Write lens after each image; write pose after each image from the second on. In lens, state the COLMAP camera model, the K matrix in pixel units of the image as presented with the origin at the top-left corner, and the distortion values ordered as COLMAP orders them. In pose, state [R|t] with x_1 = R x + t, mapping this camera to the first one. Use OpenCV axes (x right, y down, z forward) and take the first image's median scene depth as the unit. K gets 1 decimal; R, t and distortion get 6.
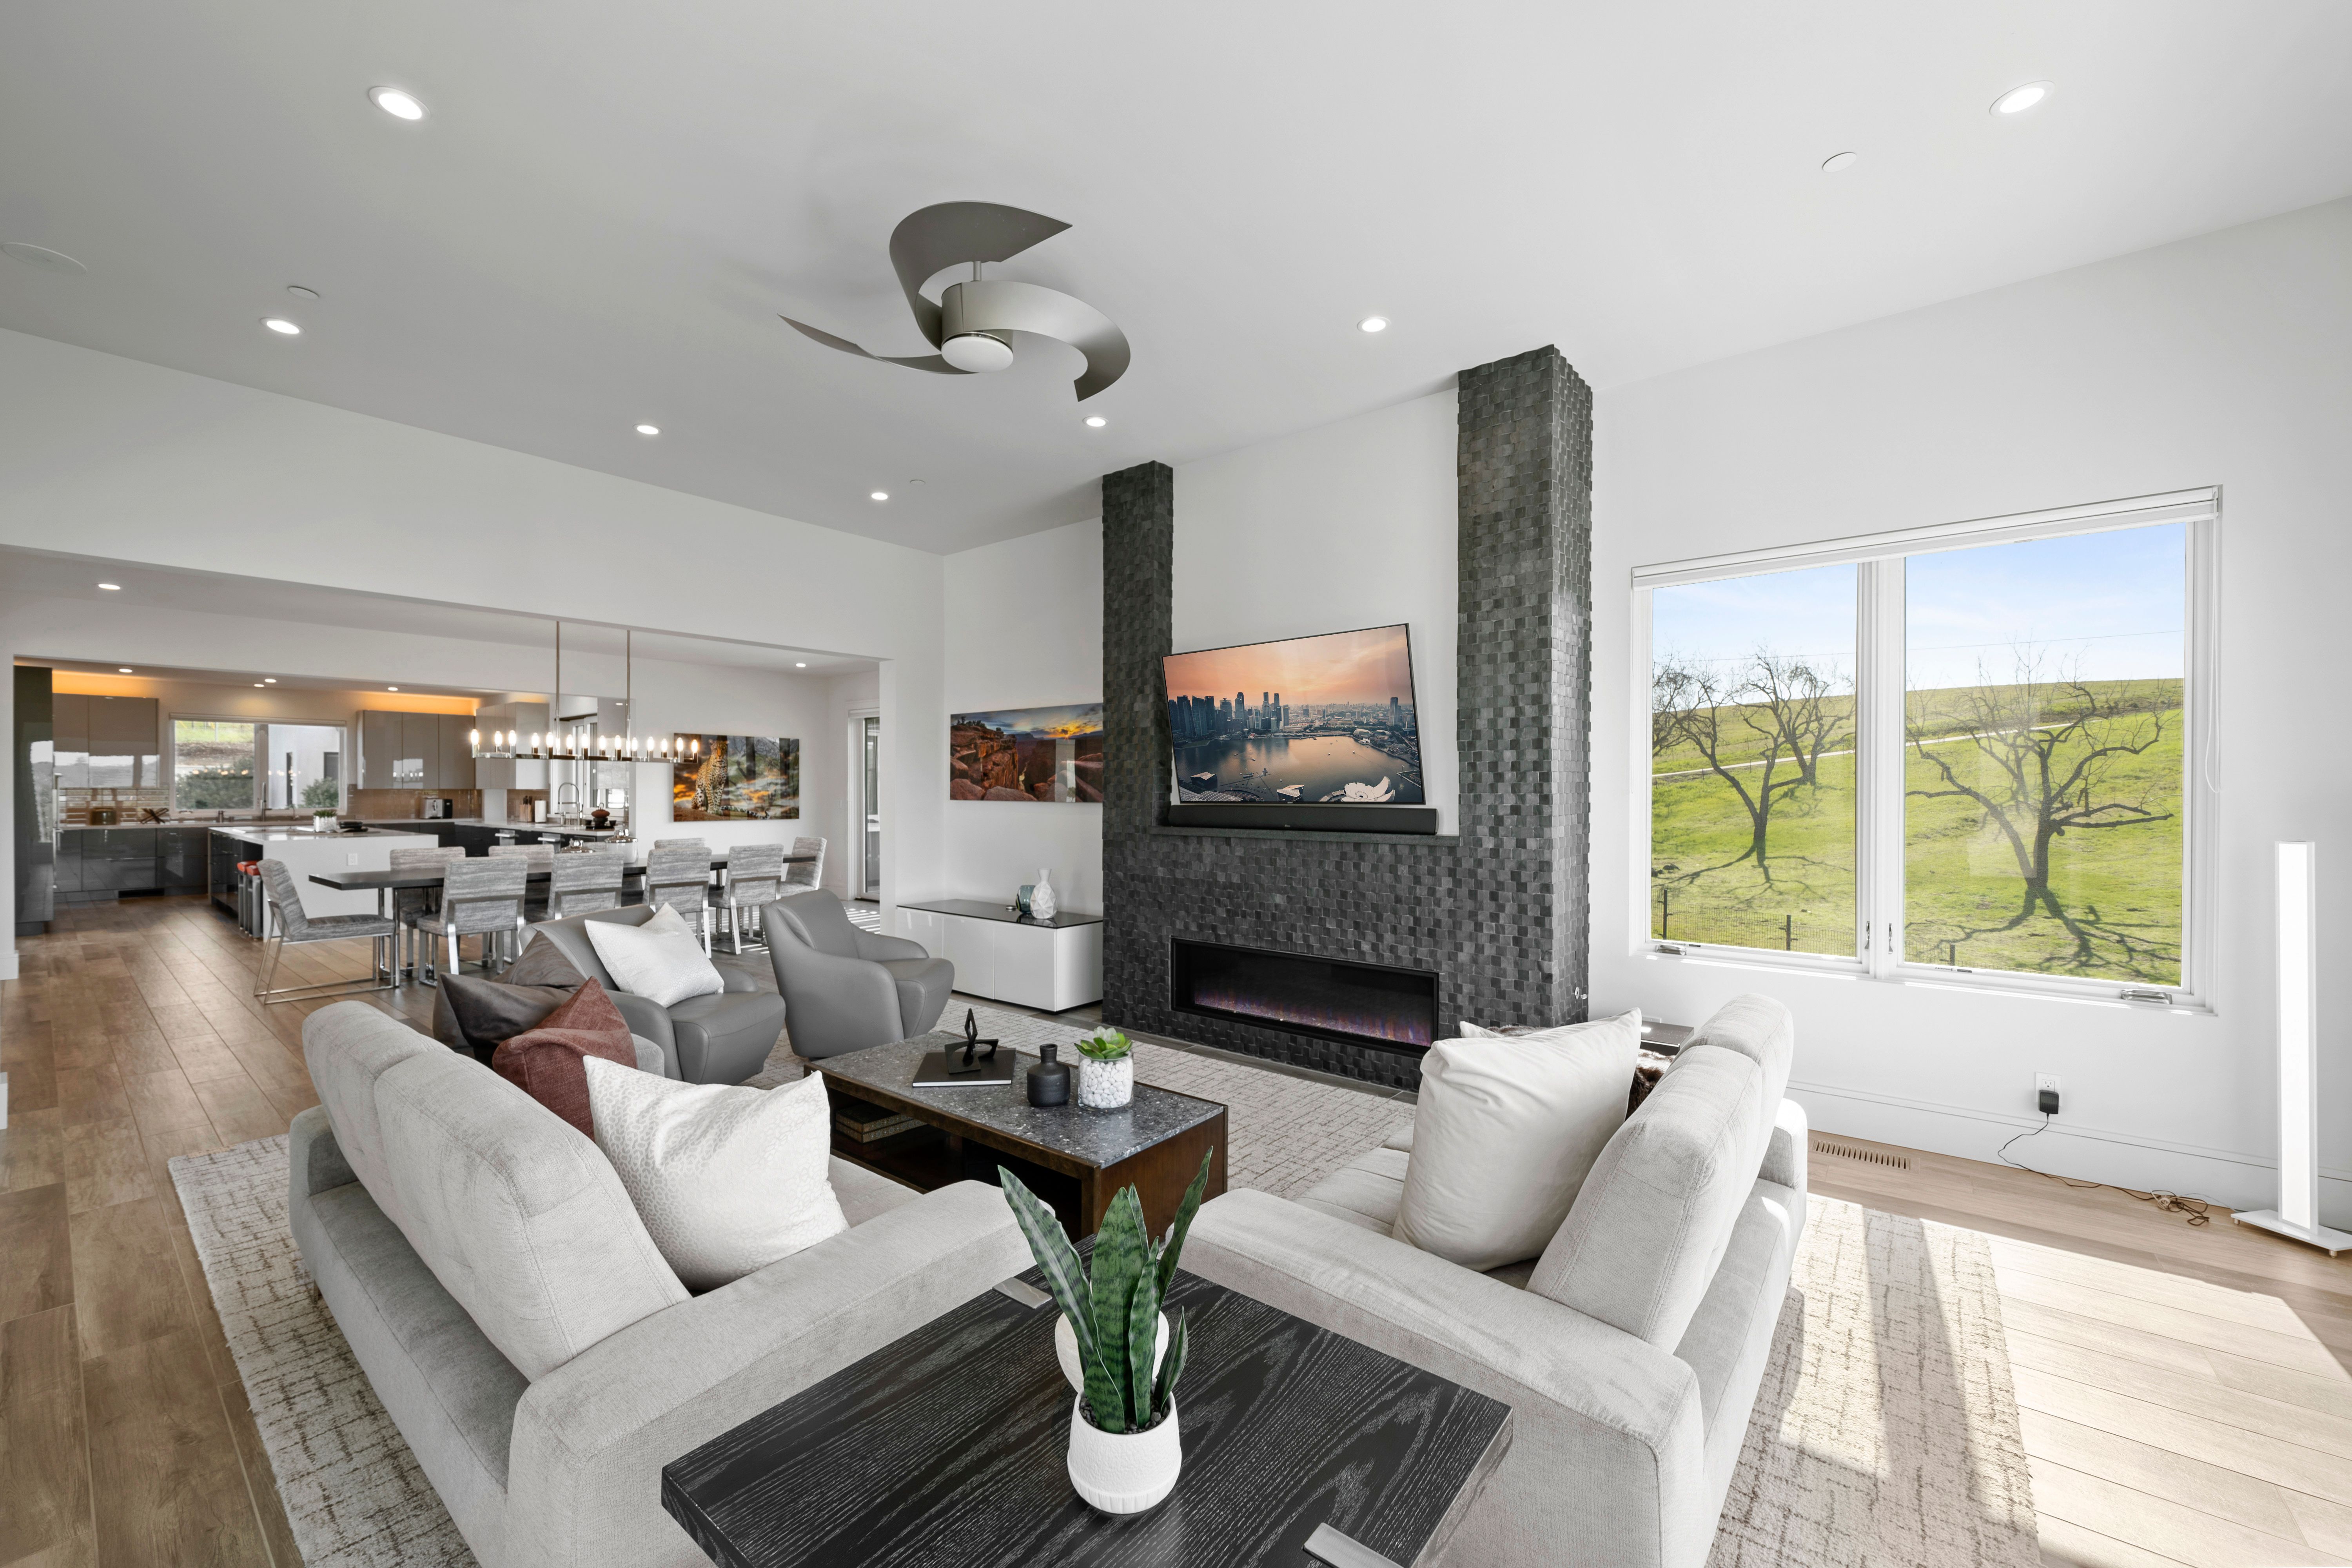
lens RADIAL K [[900.8, 0, 1173.5], [0, 900.8, 788.0], [0, 0, 1]] dist [-0.002804, 0.001166]
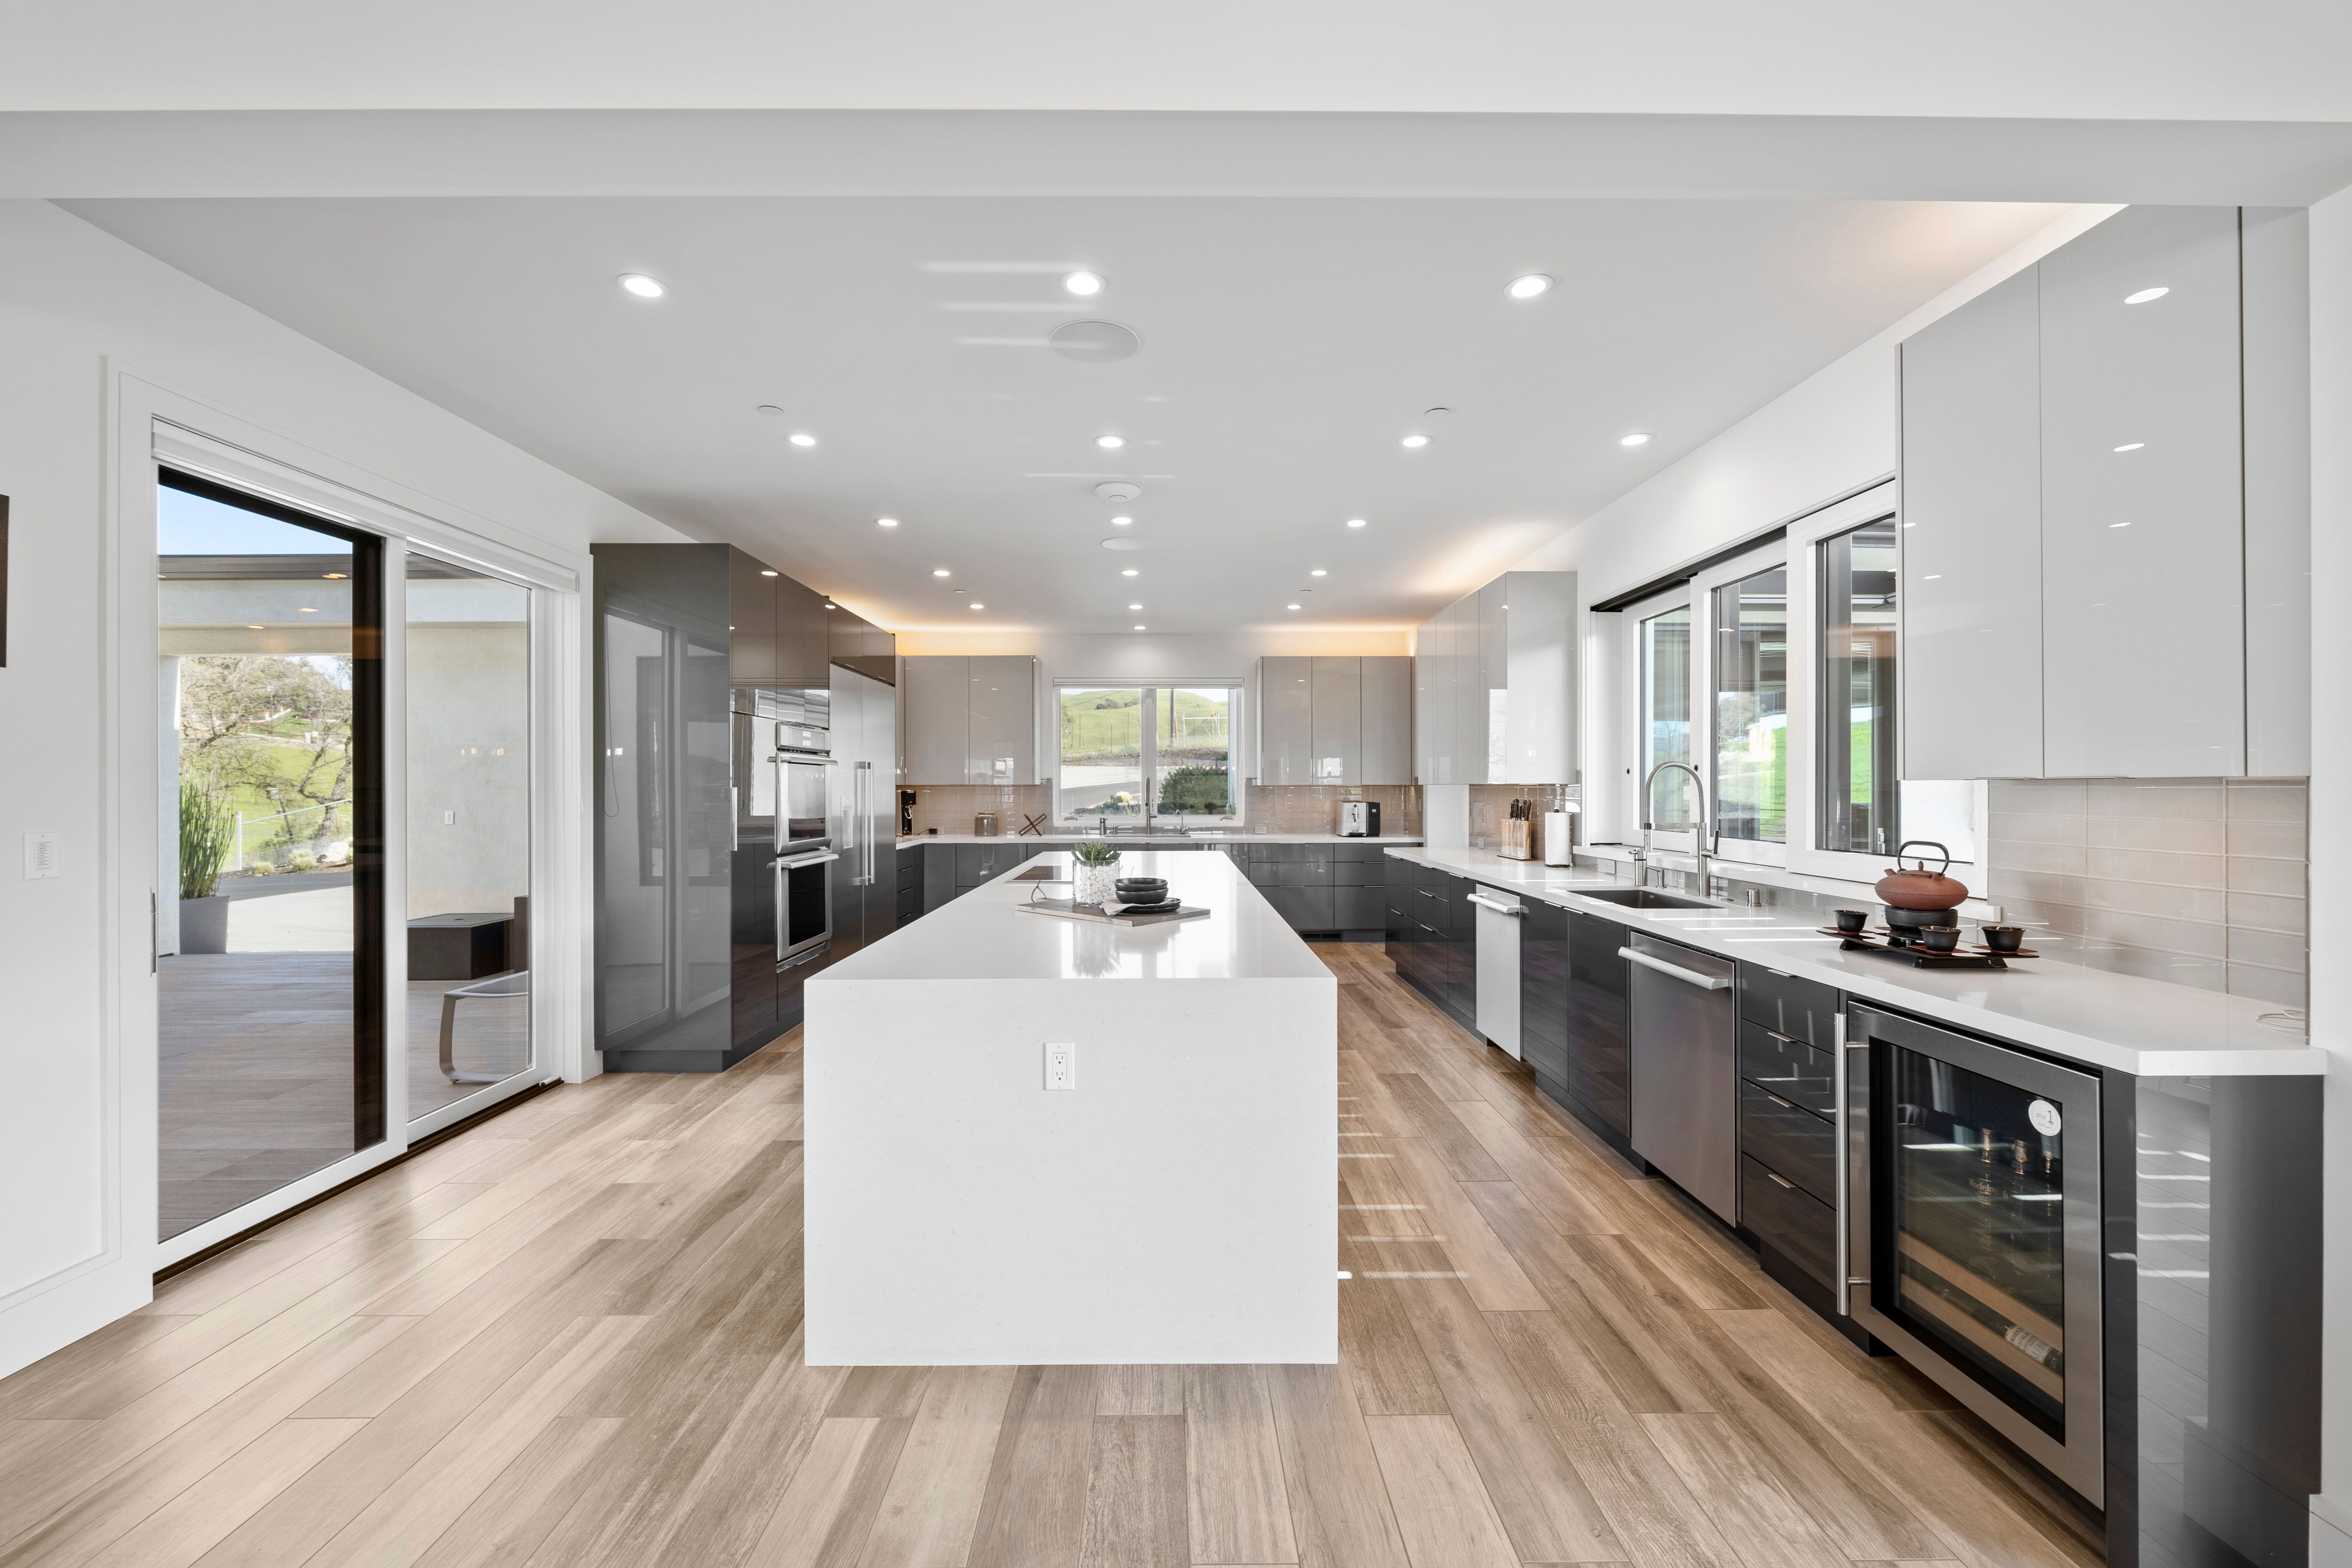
lens RADIAL K [[900.8, 0, 1177.2], [0, 900.8, 784.4], [0, 0, 1]] dist [-0.002804, 0.001166]
pose [[0.640327, -0.003063, -0.768096, -0.491727], [0.005657, 0.999984, 0.000728, -0.000613], [0.768081, -0.004811, 0.640334, 0.592131]]
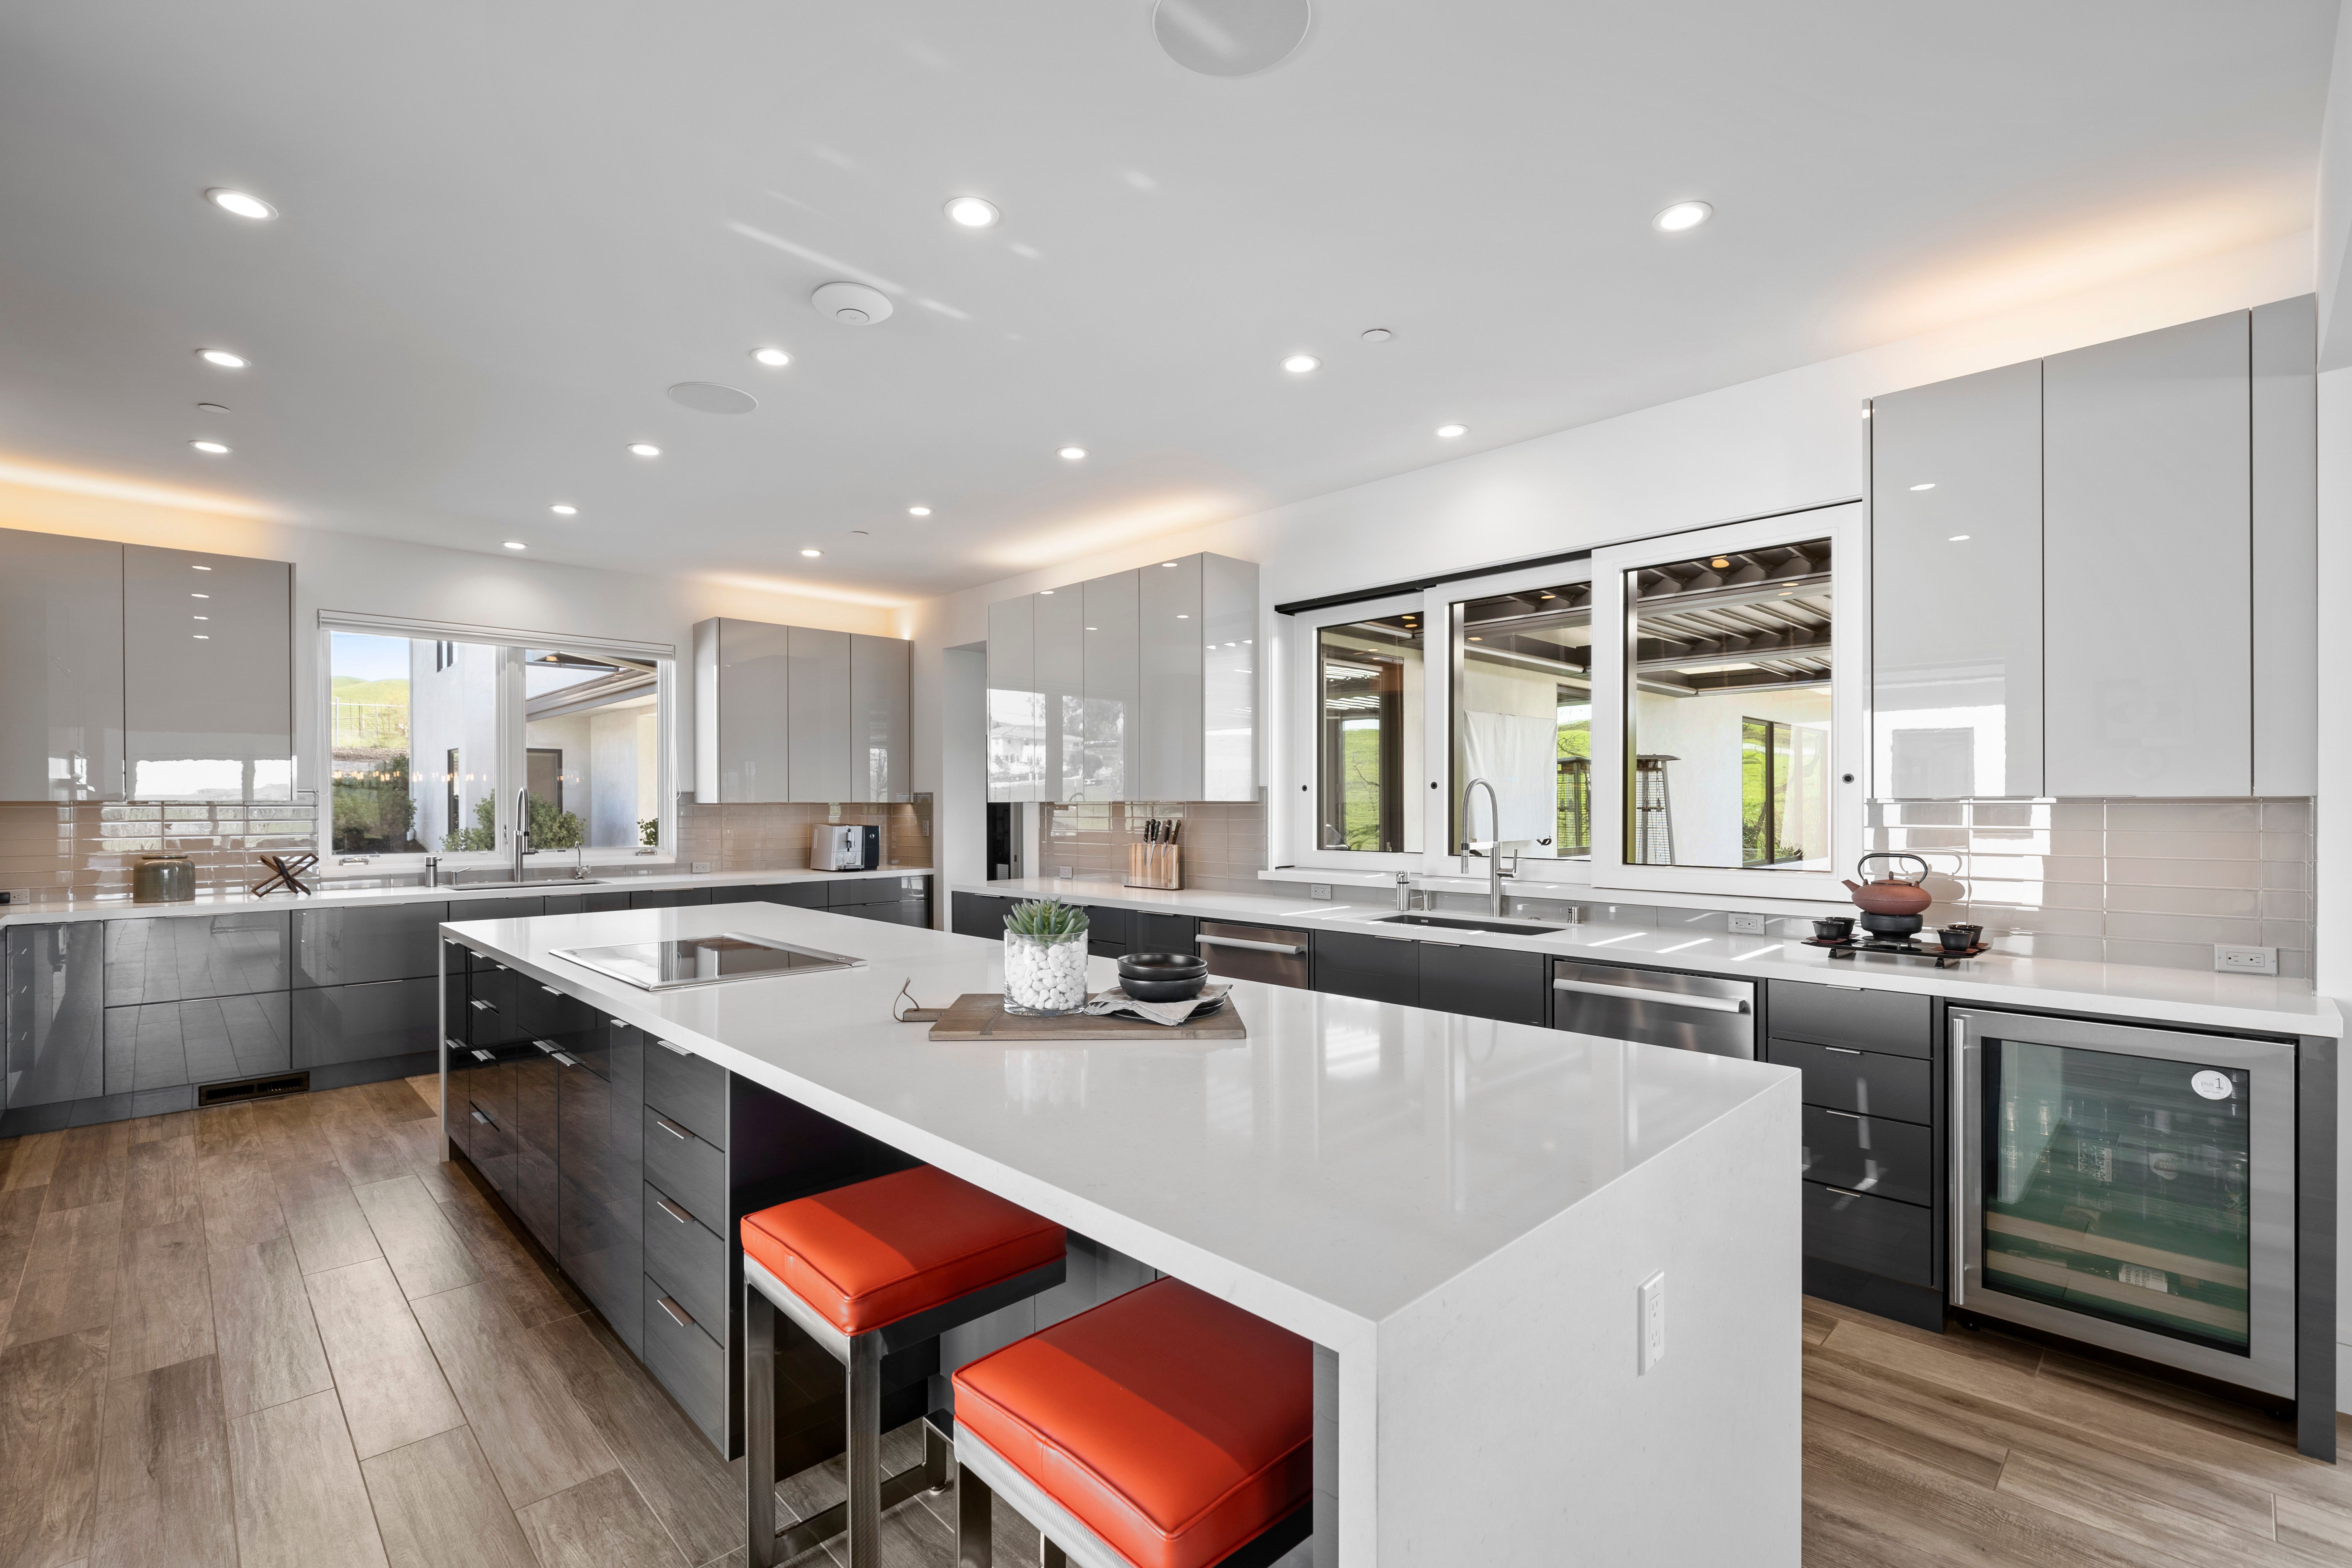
lens RADIAL K [[1037.2, 0, 1162.6], [0, 1037.2, 797.6], [0, 0, 1]] dist [0.001975, 0.000844]
pose [[0.991038, -0.005517, -0.133466, -0.658755], [0.006024, 0.999976, 0.003390, -0.002342], [0.133444, -0.004164, 0.991048, 0.572082]]
